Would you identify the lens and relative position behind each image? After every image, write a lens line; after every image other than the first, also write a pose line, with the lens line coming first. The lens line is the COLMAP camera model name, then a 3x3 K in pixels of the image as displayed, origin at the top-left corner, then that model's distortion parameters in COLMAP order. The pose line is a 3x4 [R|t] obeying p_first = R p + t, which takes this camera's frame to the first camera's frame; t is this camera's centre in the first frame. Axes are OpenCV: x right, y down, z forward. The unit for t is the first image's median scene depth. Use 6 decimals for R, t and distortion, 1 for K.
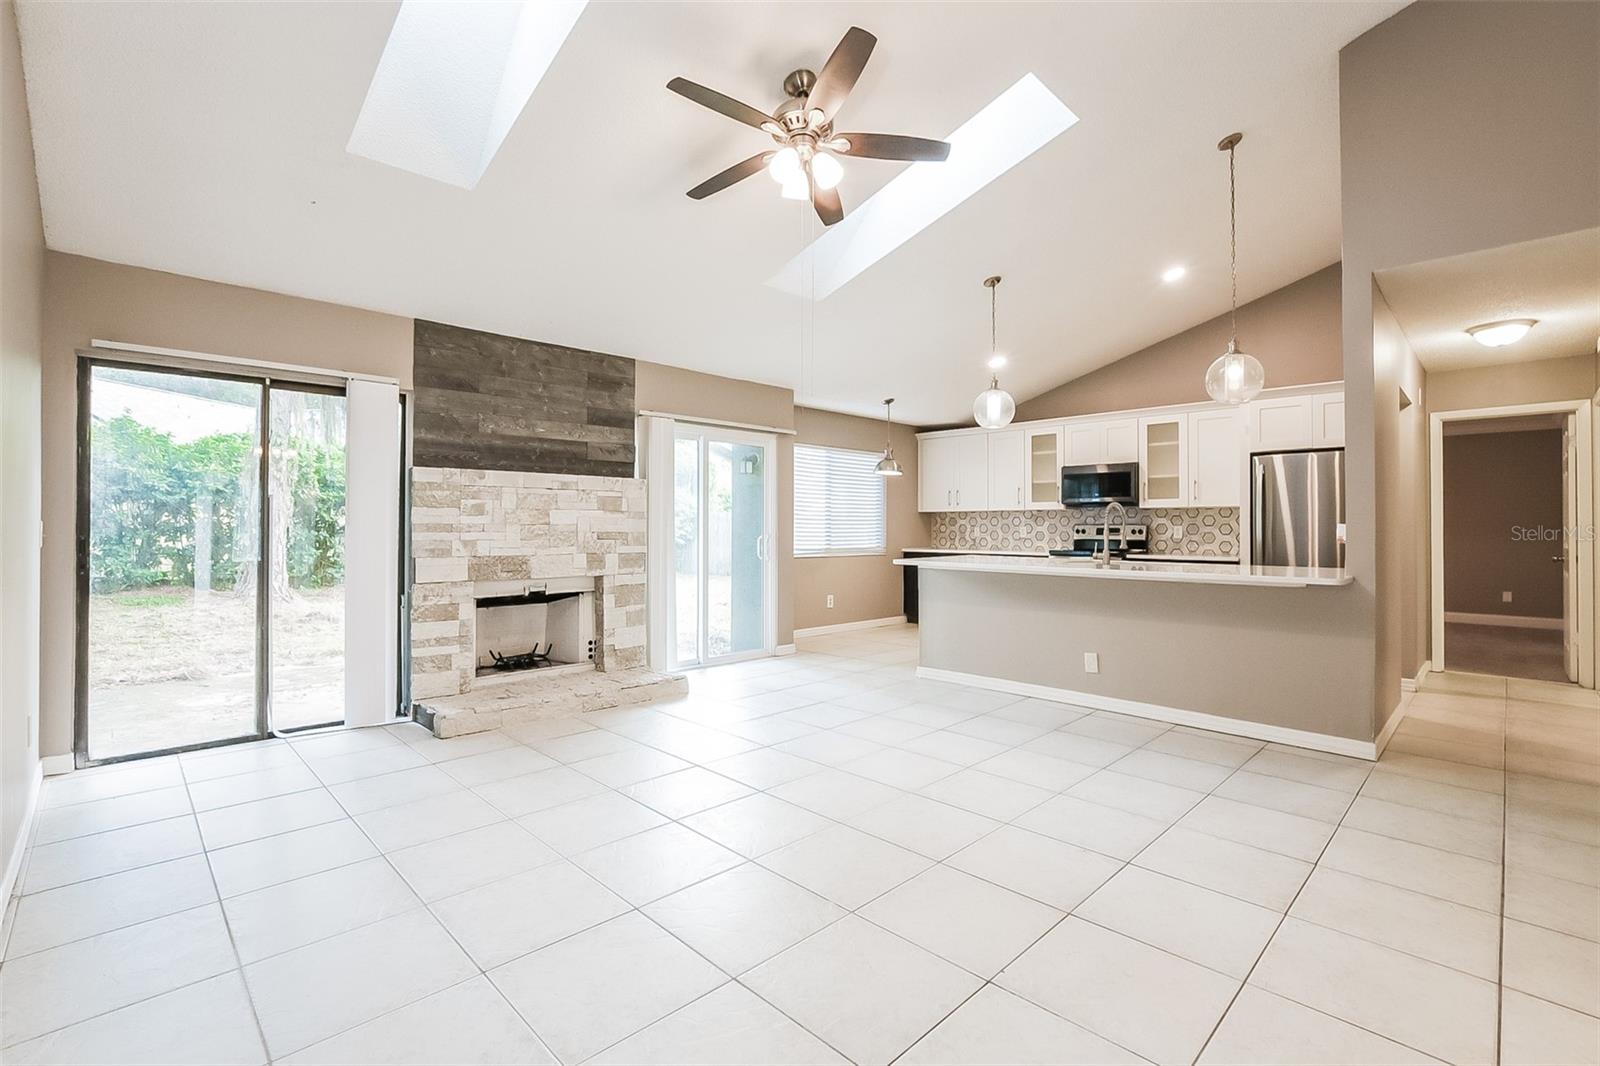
lens RADIAL K [[708.6, 0, 799.6], [0, 708.6, 527.8], [0, 0, 1]] dist [-0.021828, 0.003391]
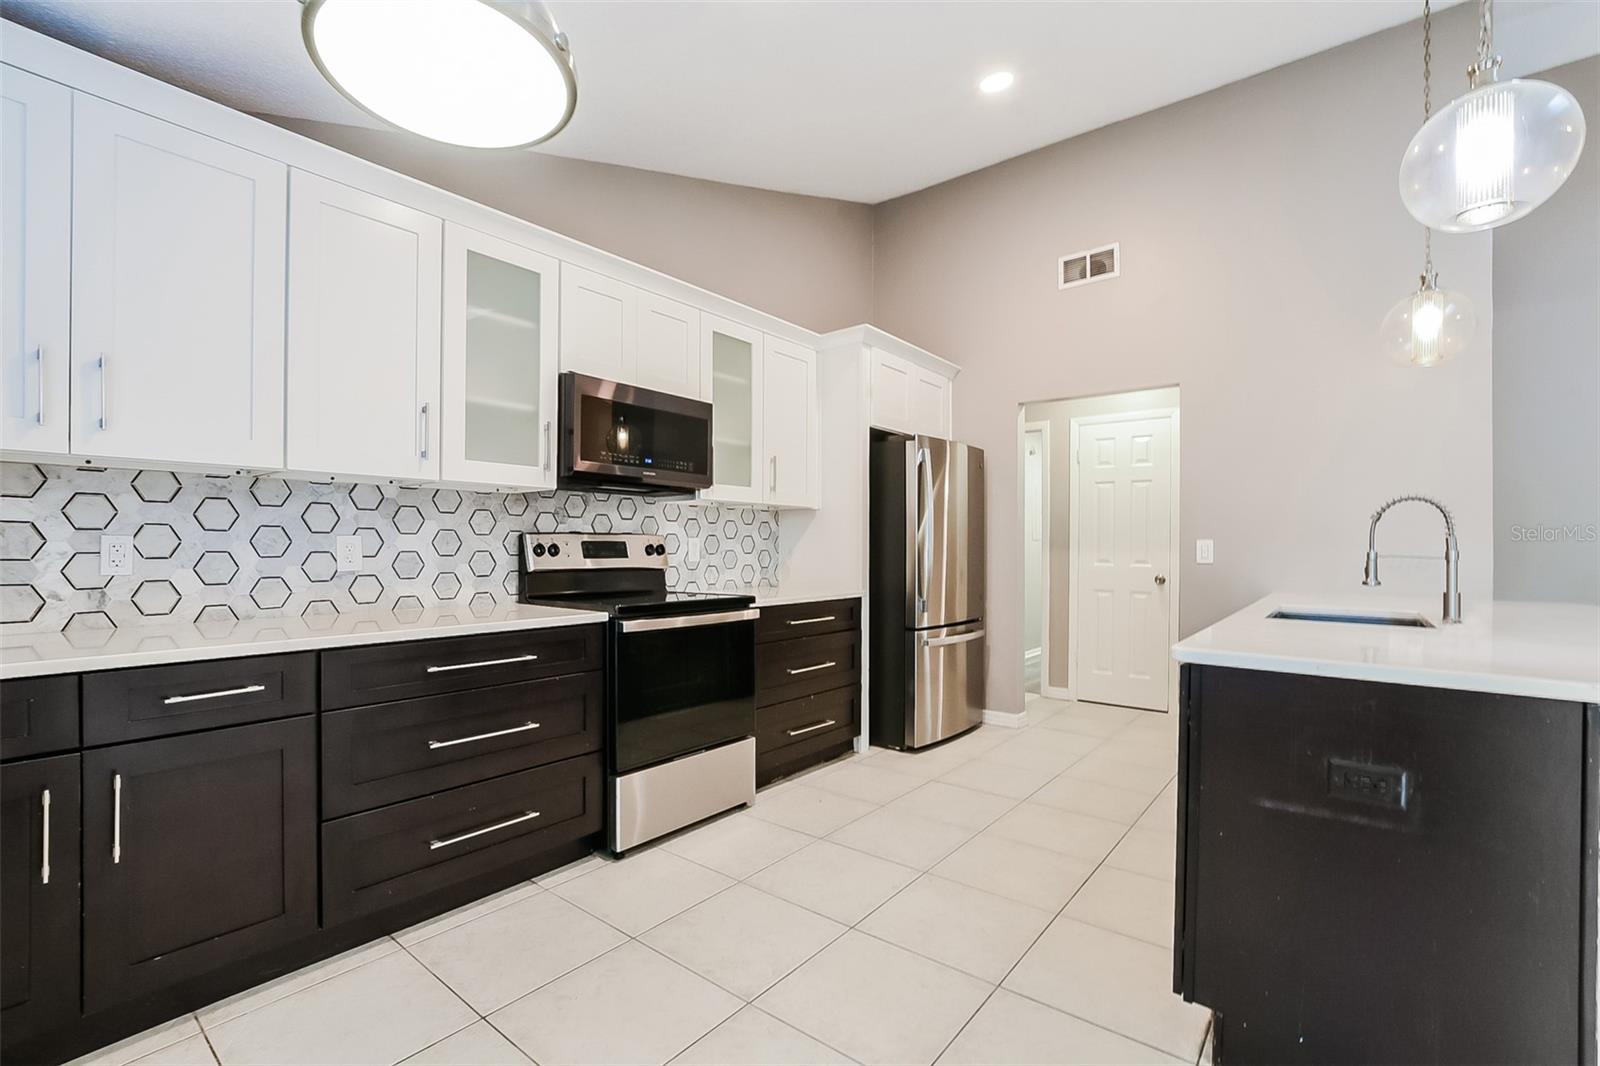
lens RADIAL K [[708.6, 0, 795.8], [0, 708.6, 542.2], [0, 0, 1]] dist [-0.021828, 0.003391]
pose [[-0.093535, 0.002255, 0.995613, 0.002706], [-0.004157, 0.999988, -0.002655, 0.001782], [-0.995607, -0.004387, -0.093525, 1.283966]]
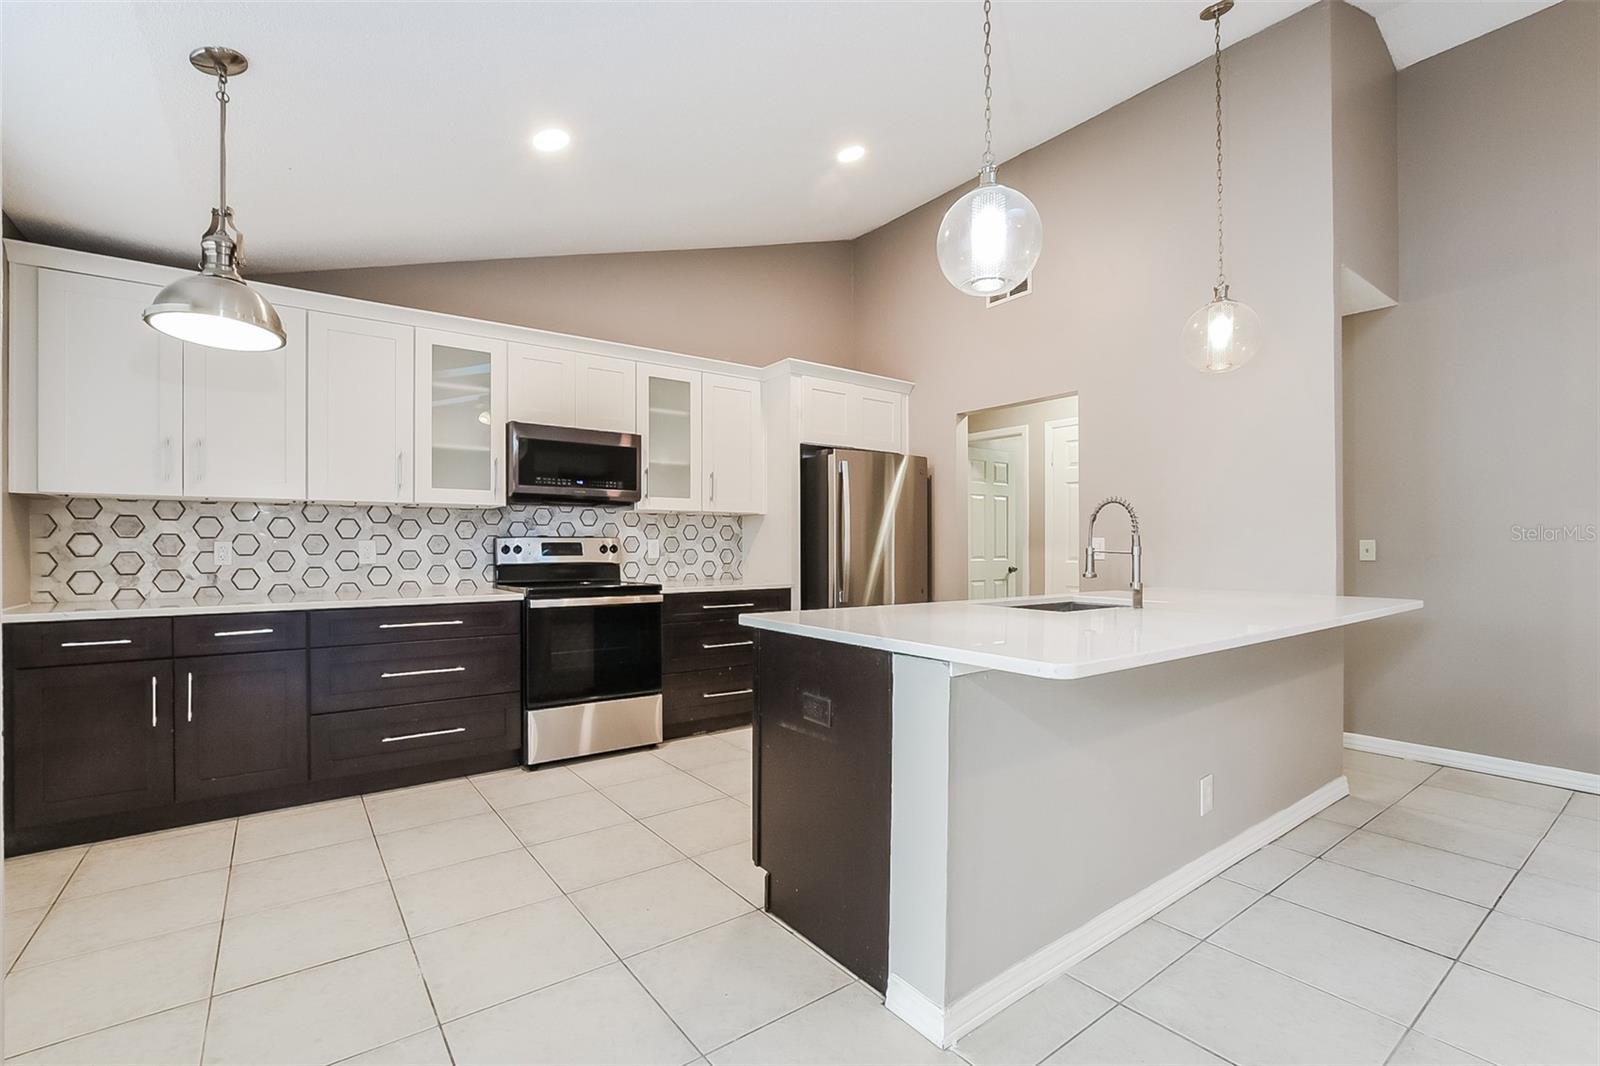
lens RADIAL K [[708.6, 0, 791.5], [0, 708.6, 542.0], [0, 0, 1]] dist [-0.021828, 0.003391]
pose [[0.160514, 0.001727, 0.987032, -0.129014], [0.001880, 0.999996, -0.002055, 0.001393], [-0.987032, 0.002186, 0.160510, 1.009270]]
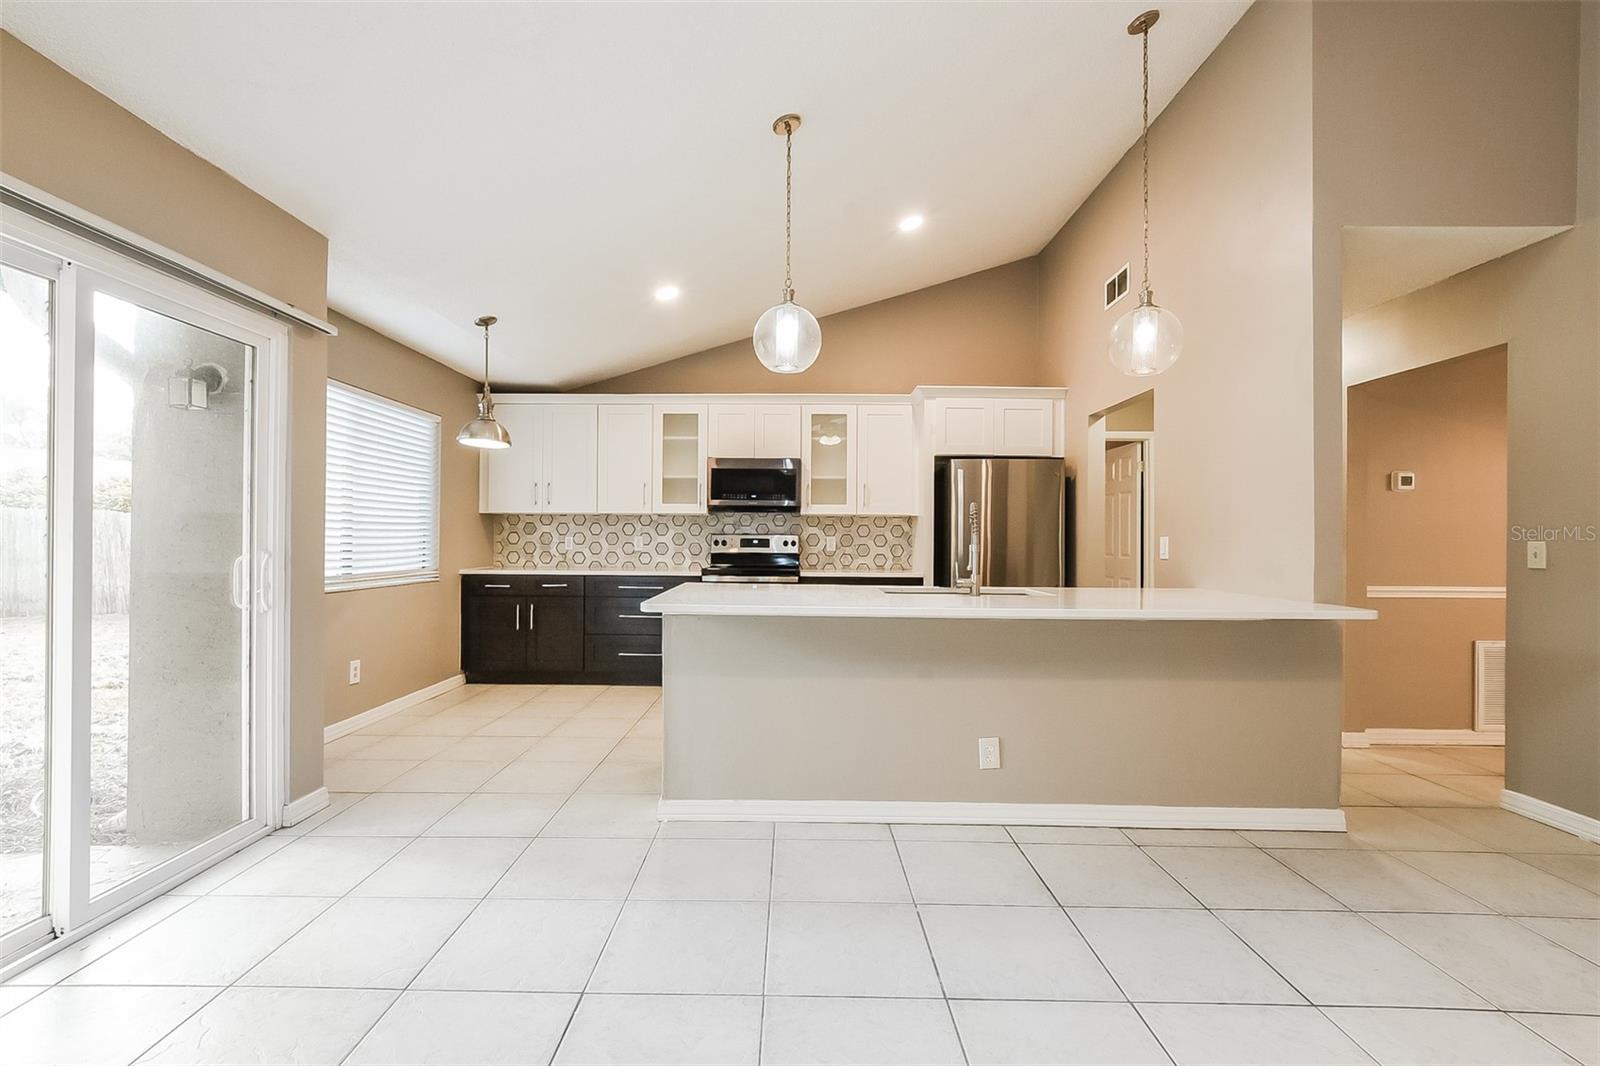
lens RADIAL K [[708.6, 0, 785.4], [0, 708.6, 527.2], [0, 0, 1]] dist [-0.021828, 0.003391]
pose [[0.724421, 0.014988, 0.689195, -0.127850], [-0.005432, 0.999857, -0.016034, 0.000006], [-0.689336, 0.007872, 0.724399, 0.545844]]
